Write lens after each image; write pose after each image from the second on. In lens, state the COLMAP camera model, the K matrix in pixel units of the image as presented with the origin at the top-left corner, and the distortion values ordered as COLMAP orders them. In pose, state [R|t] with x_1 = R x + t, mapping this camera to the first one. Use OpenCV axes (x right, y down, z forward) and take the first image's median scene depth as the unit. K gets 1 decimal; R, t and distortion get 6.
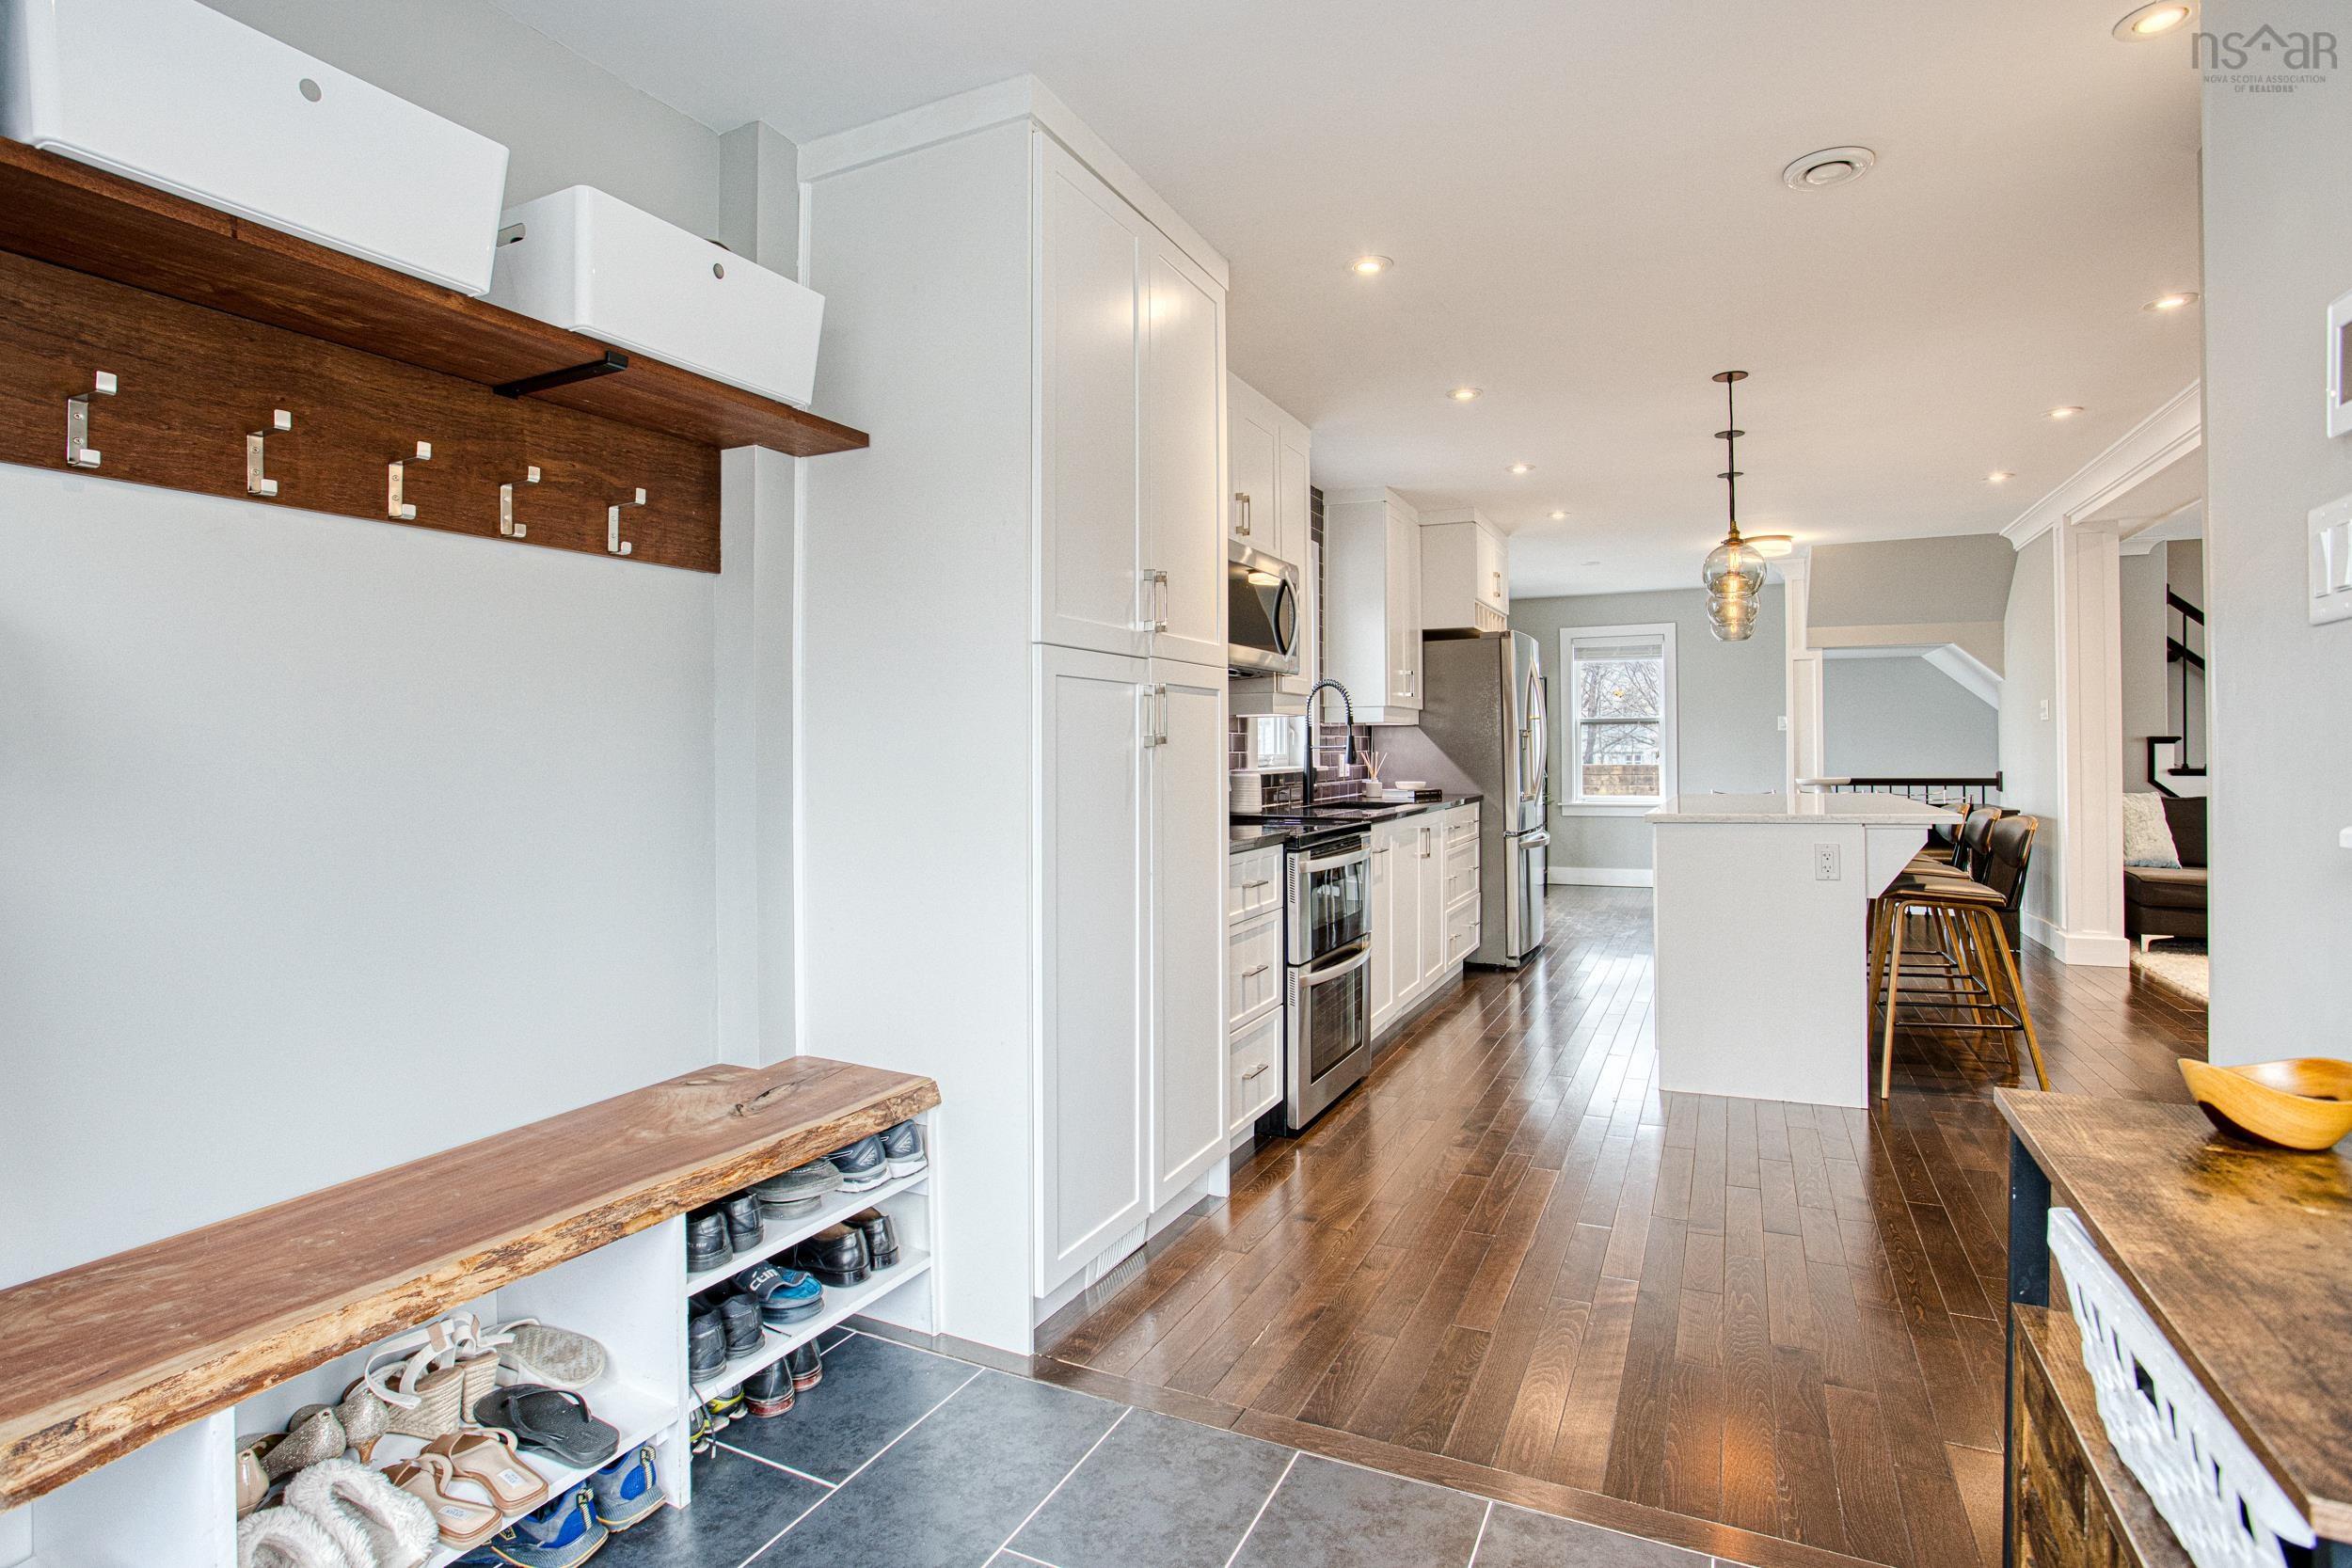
lens RADIAL K [[1182.3, 0, 1164.4], [0, 1182.3, 748.3], [0, 0, 1]] dist [-0.064922, 0.032370]
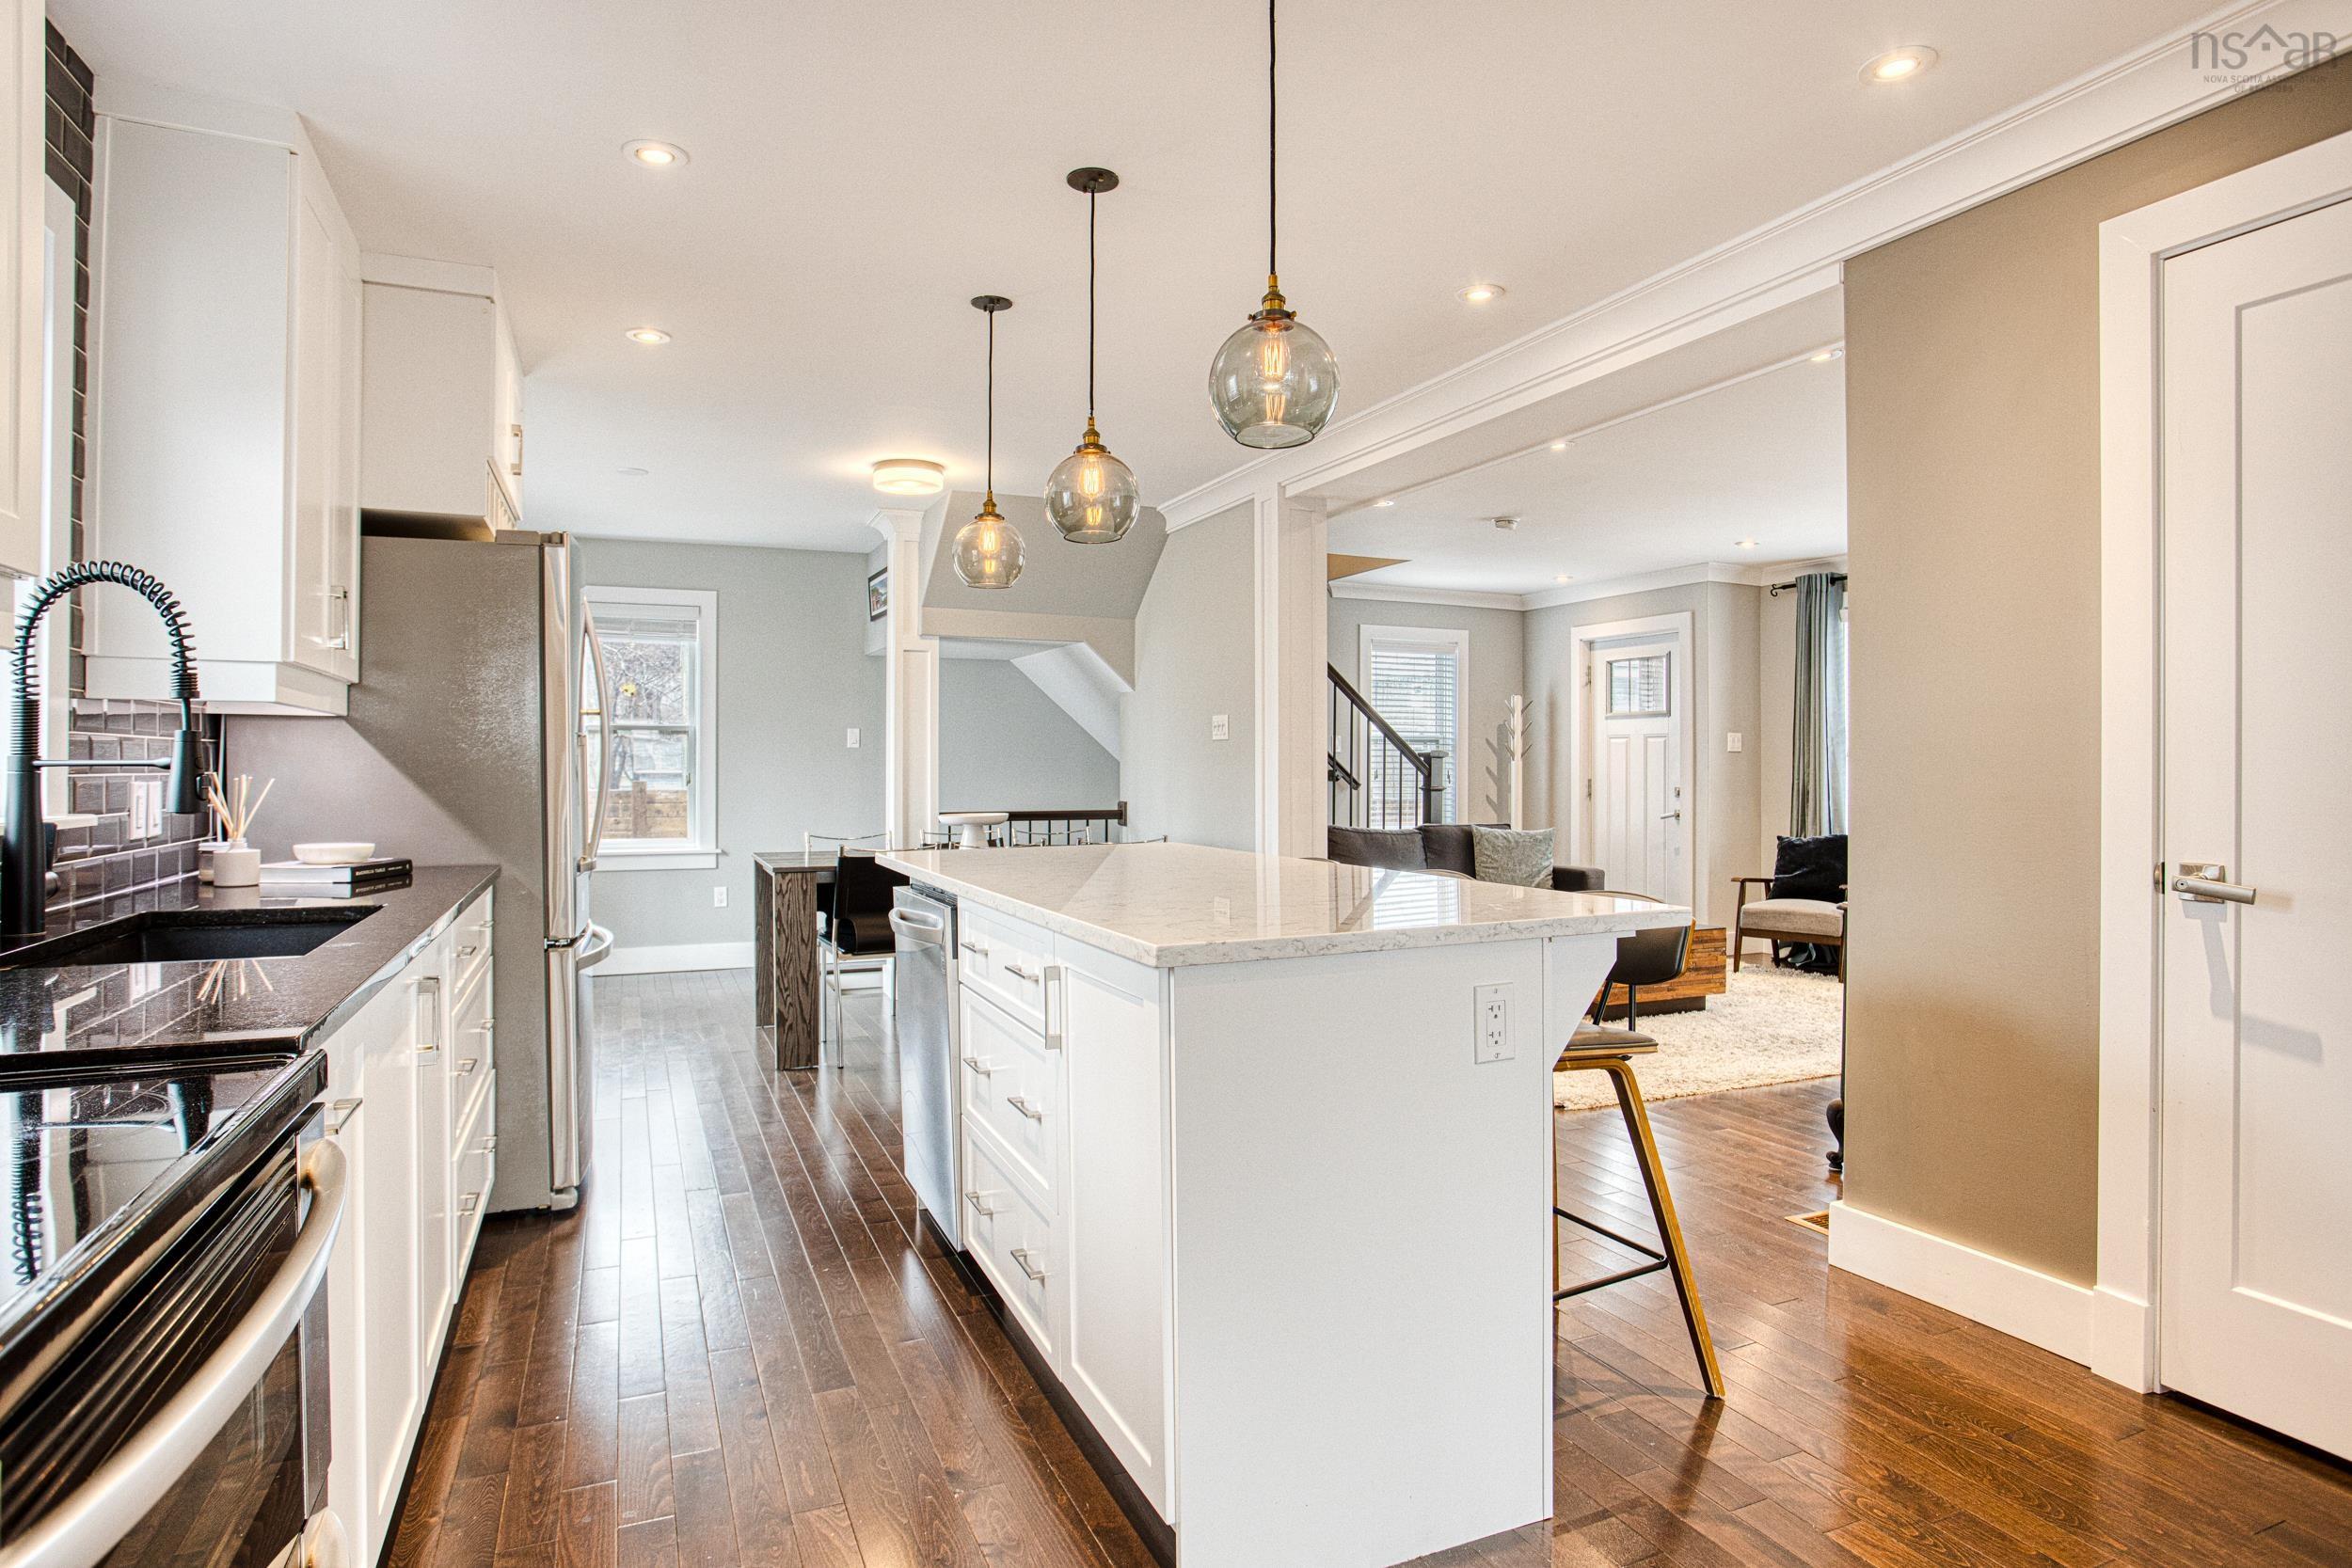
lens RADIAL K [[1289.1, 0, 1178.2], [0, 1289.1, 766.4], [0, 0, 1]] dist [-0.056584, 0.000788]
pose [[0.651649, 0.009550, 0.758460, 0.056833], [-0.008221, 0.999951, -0.005527, -0.000598], [-0.758476, -0.002634, 0.651696, 0.444693]]
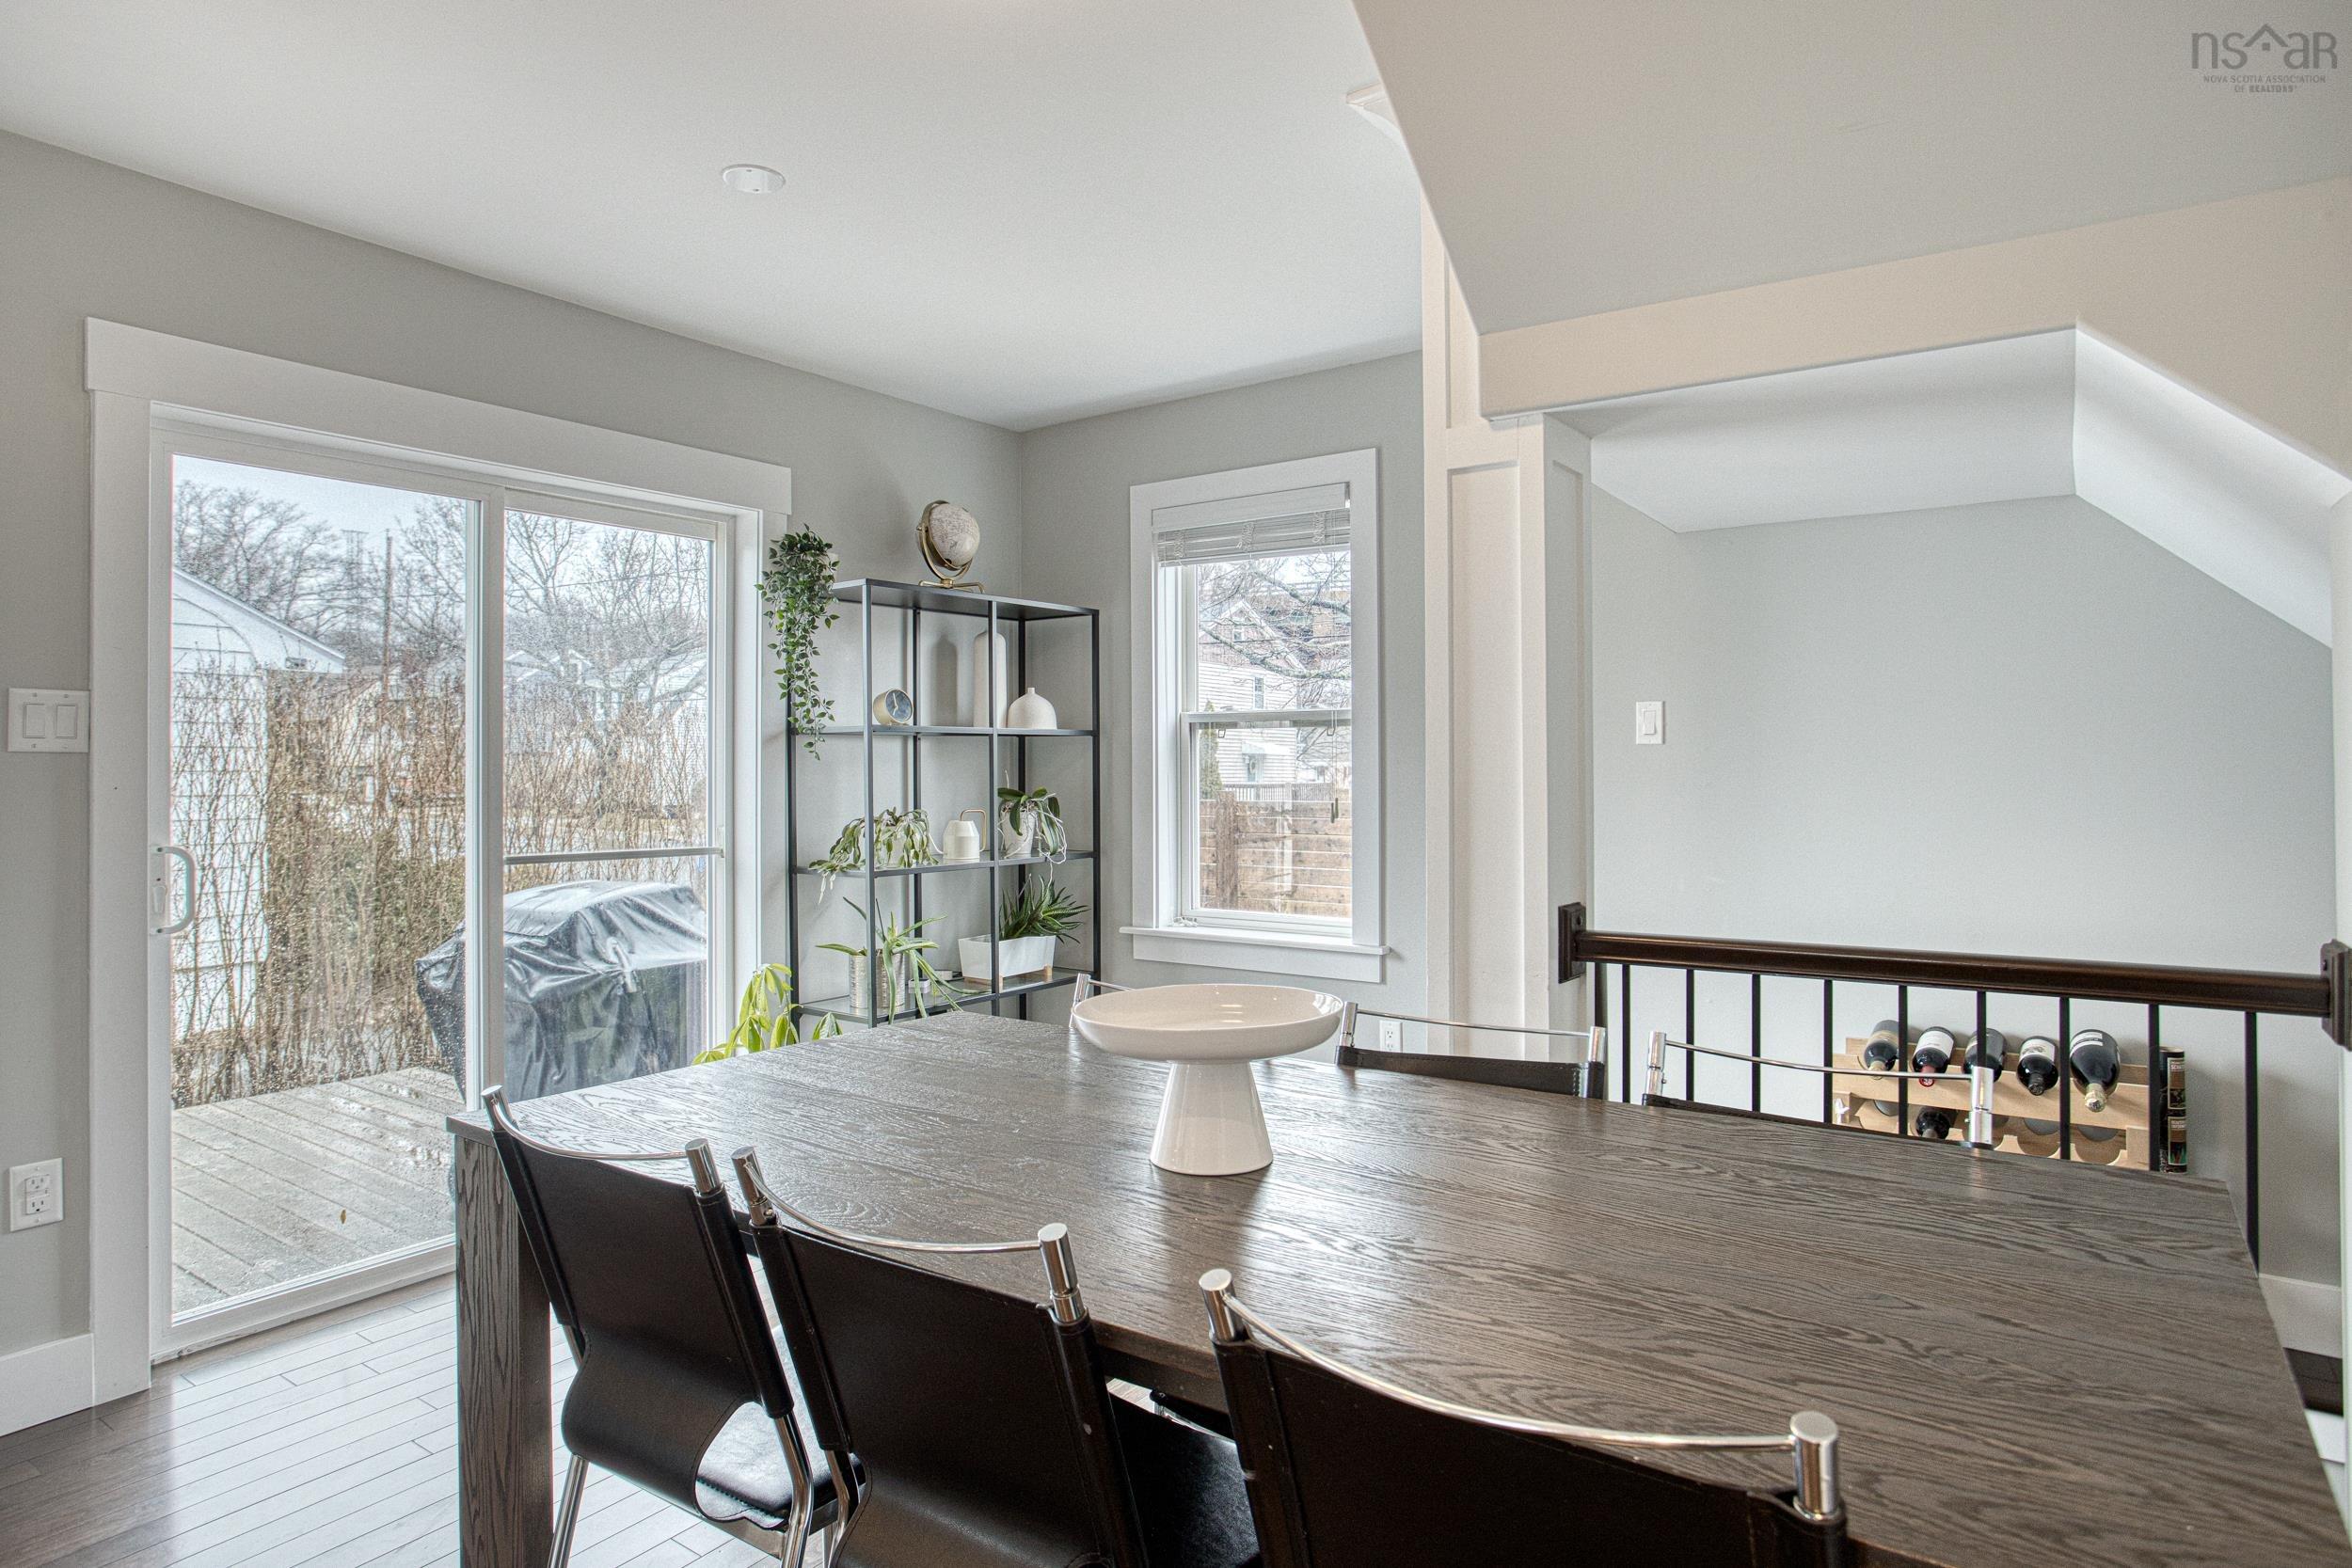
lens RADIAL K [[1338.5, 0, 1176.0], [0, 1338.5, 784.0], [0, 0, 1]] dist [-0.001732, -0.000245]
pose [[0.989653, 0.003291, -0.143440, 0.674840], [-0.000783, 0.999846, 0.017541, -0.016238], [0.143476, -0.017247, 0.989504, 0.895892]]
